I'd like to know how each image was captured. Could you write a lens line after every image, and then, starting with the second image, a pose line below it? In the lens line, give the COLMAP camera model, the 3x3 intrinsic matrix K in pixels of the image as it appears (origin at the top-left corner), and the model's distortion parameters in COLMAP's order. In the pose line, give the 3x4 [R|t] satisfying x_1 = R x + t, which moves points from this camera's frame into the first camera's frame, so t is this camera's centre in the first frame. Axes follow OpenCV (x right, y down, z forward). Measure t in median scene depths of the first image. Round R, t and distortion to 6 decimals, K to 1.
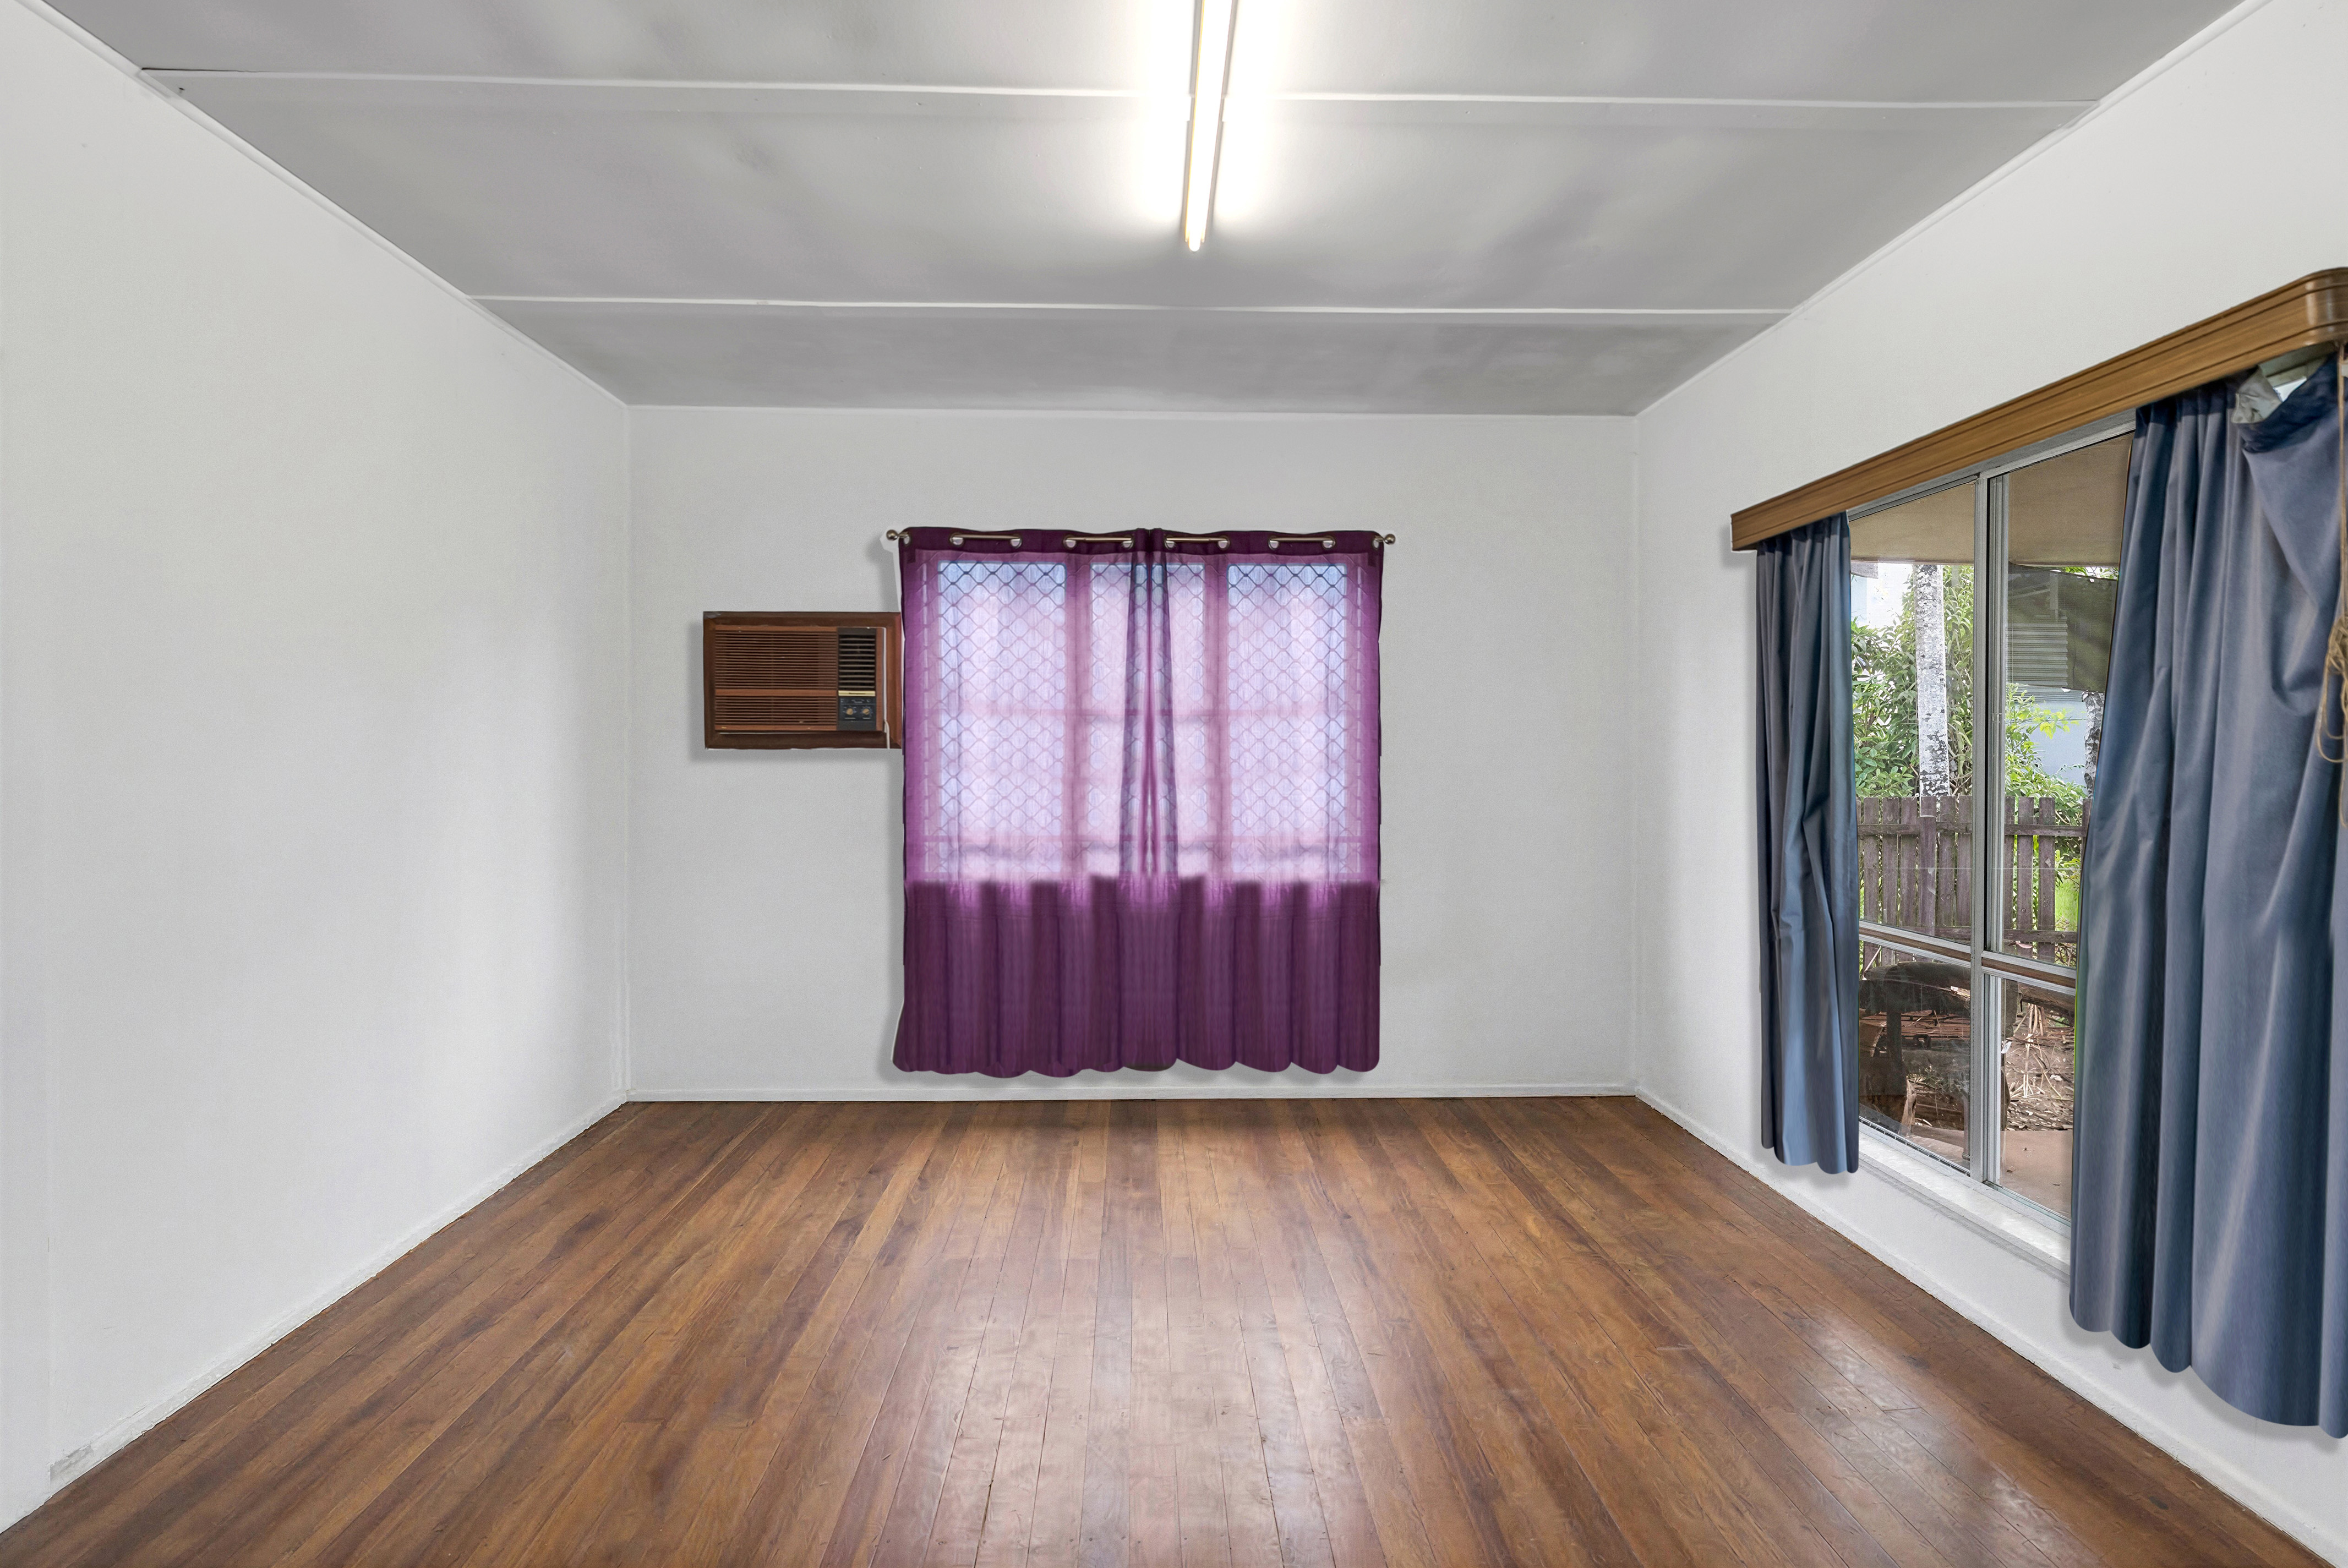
lens RADIAL K [[1117.3, 0, 1174.3], [0, 1117.3, 796.0], [0, 0, 1]] dist [-0.000083, -0.000162]
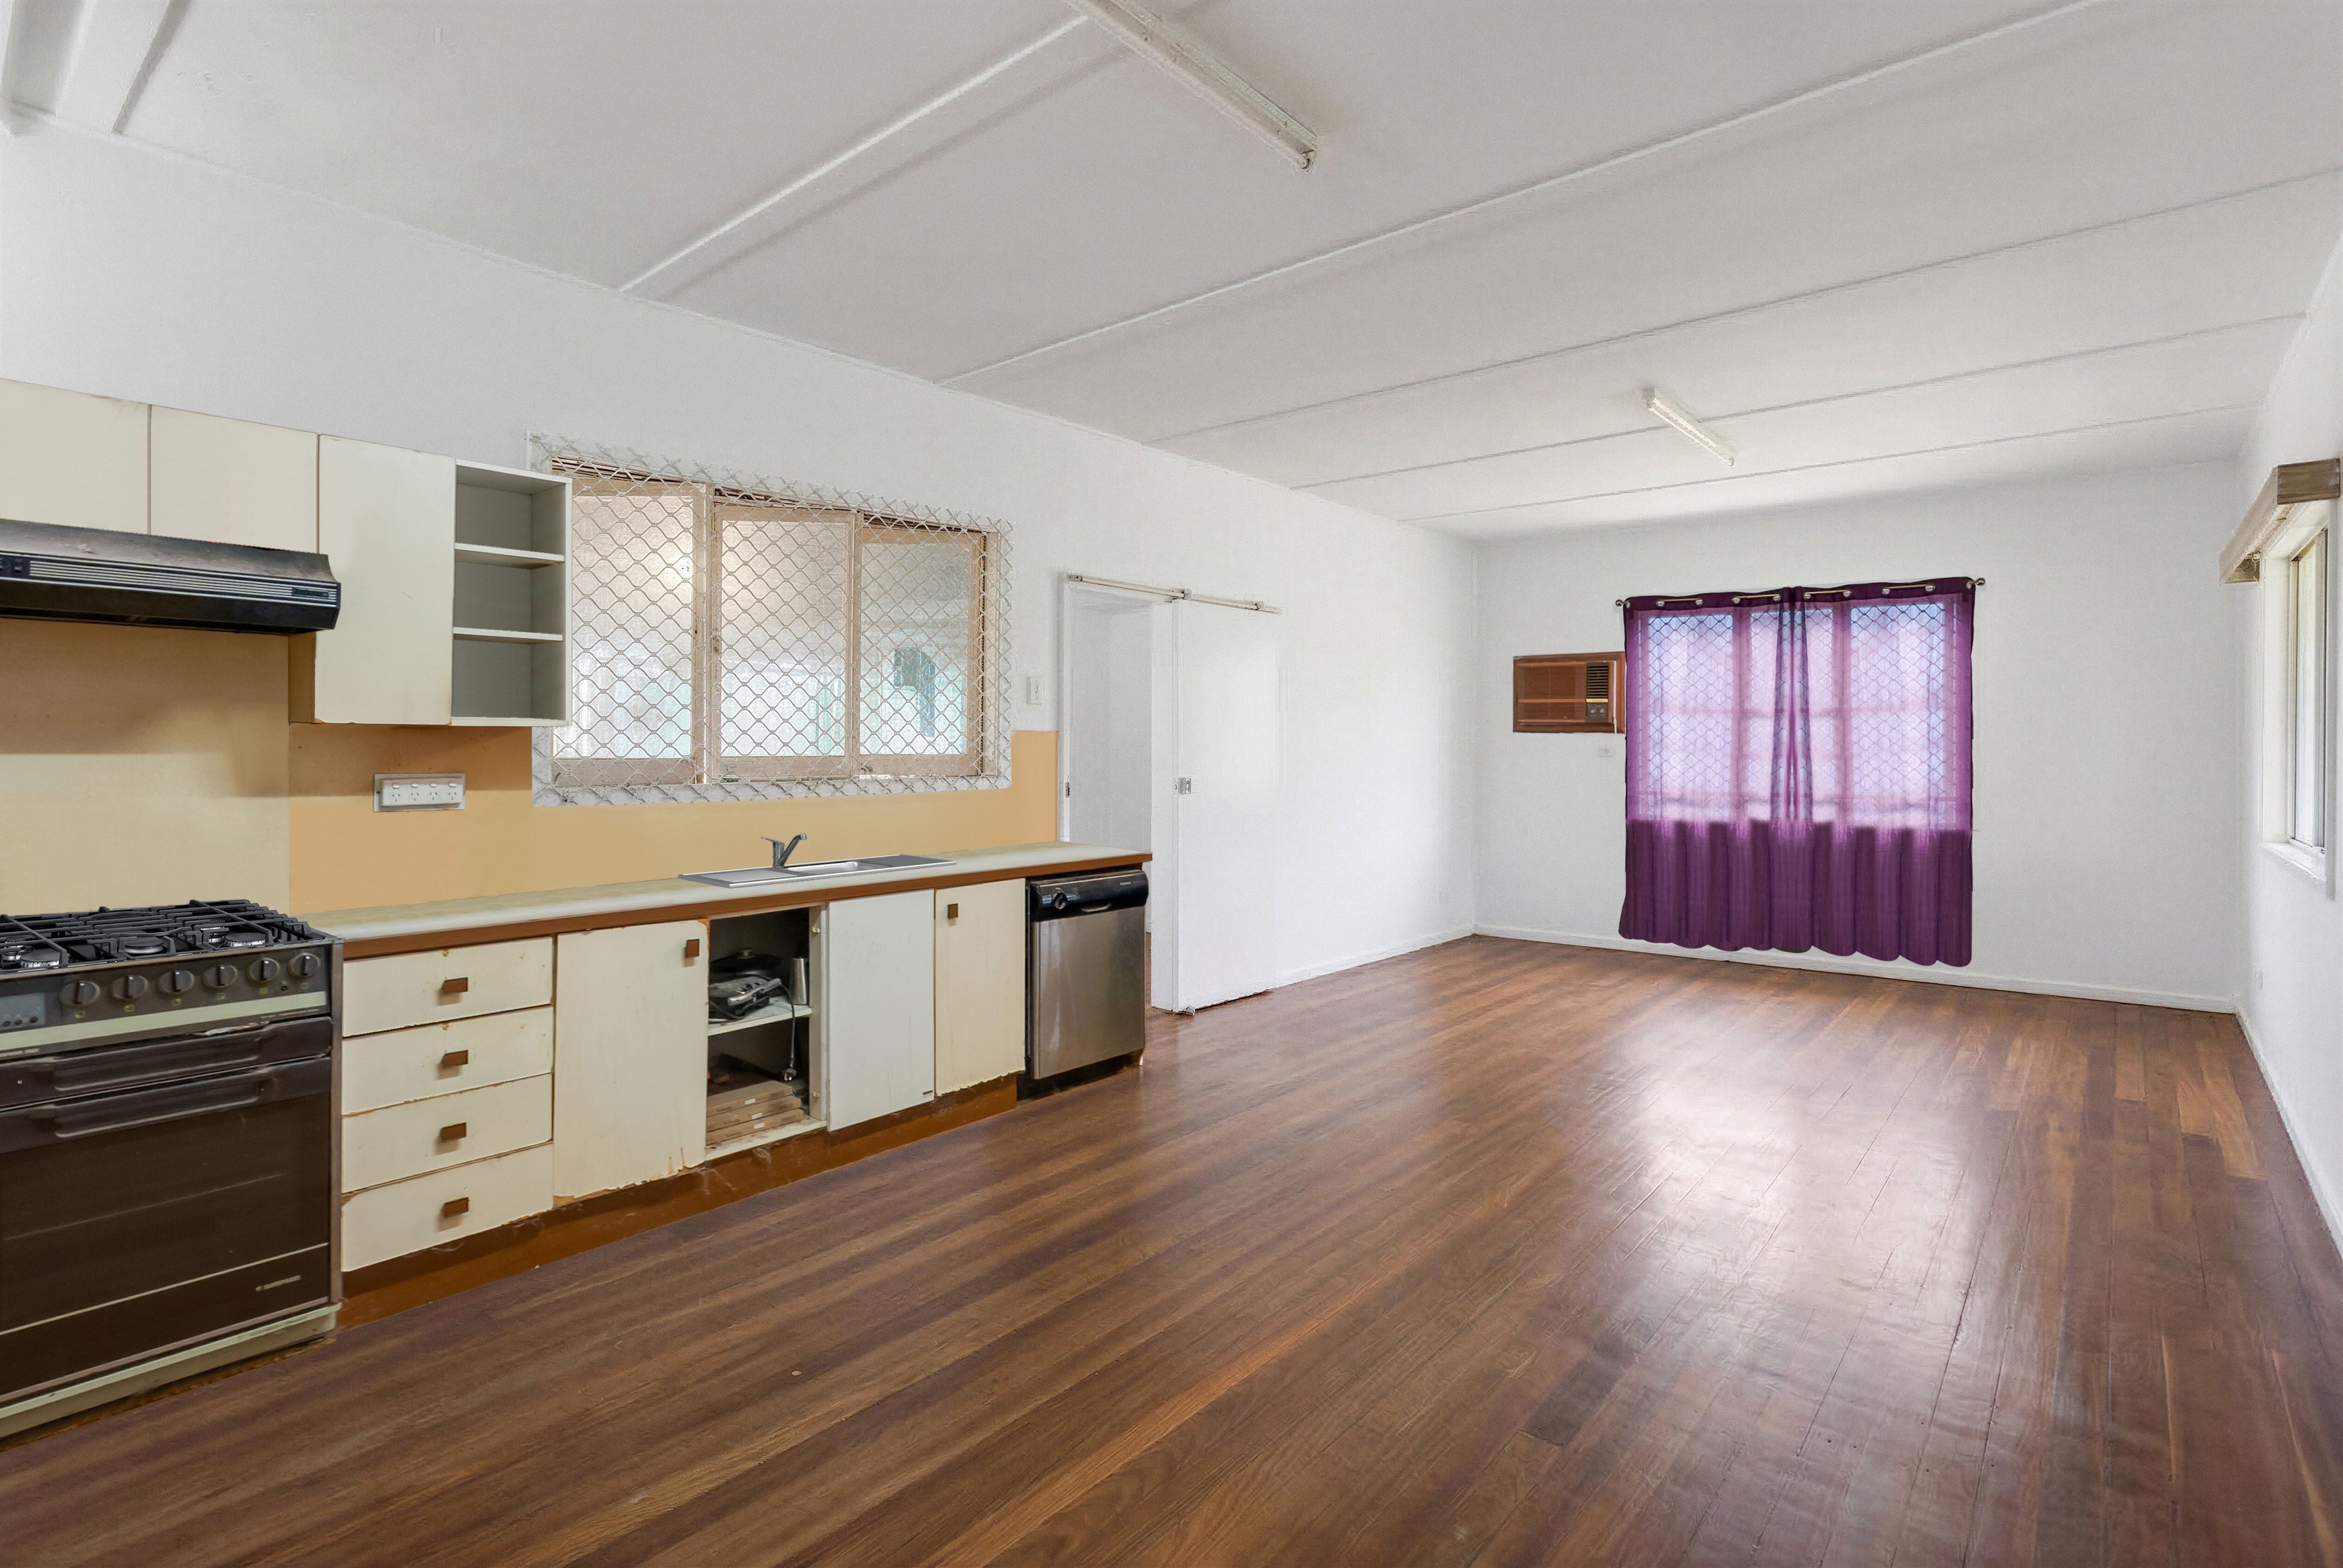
lens RADIAL K [[1114.8, 0, 1149.5], [0, 1114.8, 746.6], [0, 0, 1]] dist [-0.000083, -0.000162]
pose [[0.742134, -0.003993, -0.670240, 0.338437], [-0.008781, 0.999839, -0.015679, 0.003876], [0.670194, 0.017521, 0.741979, -0.674545]]
